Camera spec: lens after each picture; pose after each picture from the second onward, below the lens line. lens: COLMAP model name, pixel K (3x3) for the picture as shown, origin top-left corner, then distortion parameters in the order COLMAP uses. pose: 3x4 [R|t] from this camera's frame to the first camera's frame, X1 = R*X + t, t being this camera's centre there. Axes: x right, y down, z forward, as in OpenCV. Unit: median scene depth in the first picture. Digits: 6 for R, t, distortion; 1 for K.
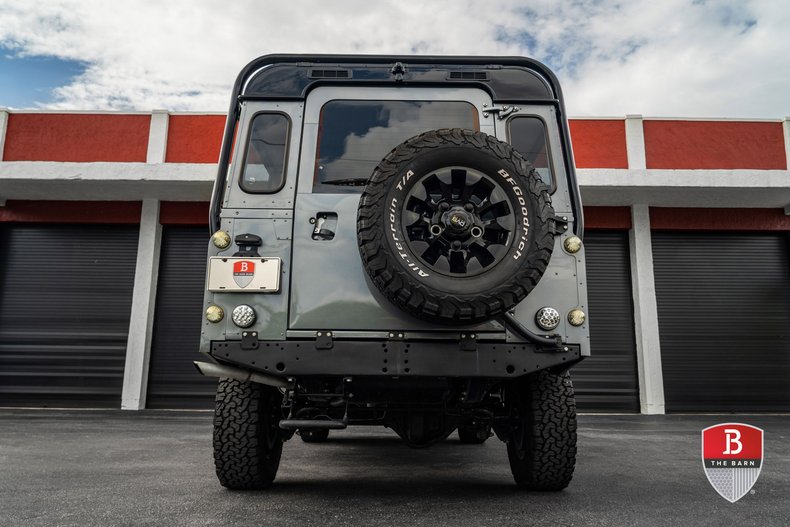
lens RADIAL K [[609.3, 0, 397.0], [0, 609.3, 262.9], [0, 0, 1]] dist [-0.005053, -0.007507]
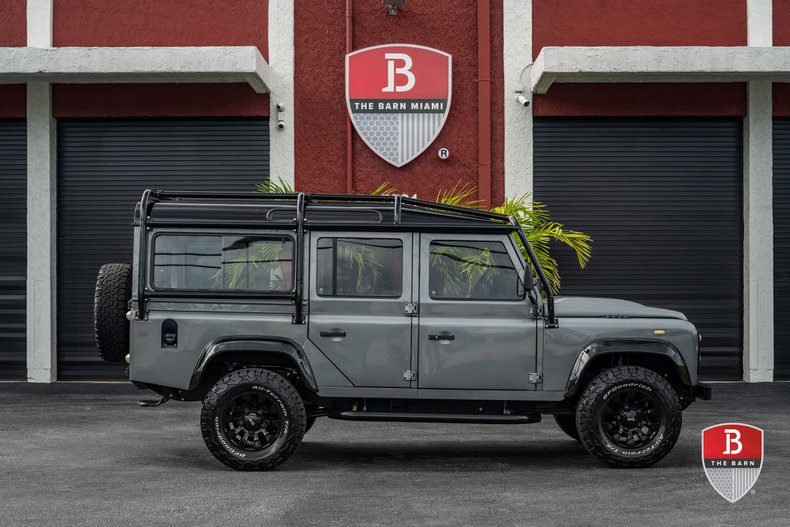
lens RADIAL K [[1267.7, 0, 379.5], [0, 1267.7, 296.1], [0, 0, 1]] dist [0.036876, 0.000000]
pose [[0.999420, -0.010940, -0.032245, 0.085846], [0.017364, 0.978341, 0.206268, -0.659014], [0.029290, -0.206708, 0.977964, -1.812674]]
